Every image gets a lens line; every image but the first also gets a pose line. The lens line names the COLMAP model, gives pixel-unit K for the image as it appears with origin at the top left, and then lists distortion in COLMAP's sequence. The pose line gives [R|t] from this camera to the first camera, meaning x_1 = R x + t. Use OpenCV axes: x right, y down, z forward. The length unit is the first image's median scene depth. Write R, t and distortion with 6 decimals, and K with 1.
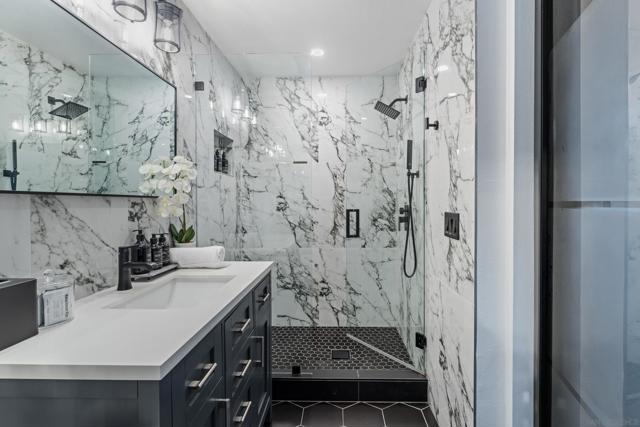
lens RADIAL K [[290.2, 0, 334.9], [0, 290.2, 204.1], [0, 0, 1]] dist [0.000240, 0.000087]
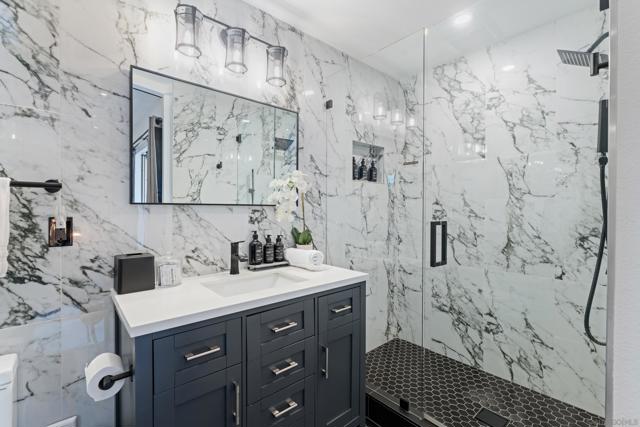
lens RADIAL K [[290.2, 0, 318.1], [0, 290.2, 210.6], [0, 0, 1]] dist [0.000240, 0.000087]
pose [[0.670691, 0.007110, -0.741703, 0.222042], [-0.007322, 0.999969, 0.002964, -0.003500], [0.741701, 0.003443, 0.670722, 0.154830]]
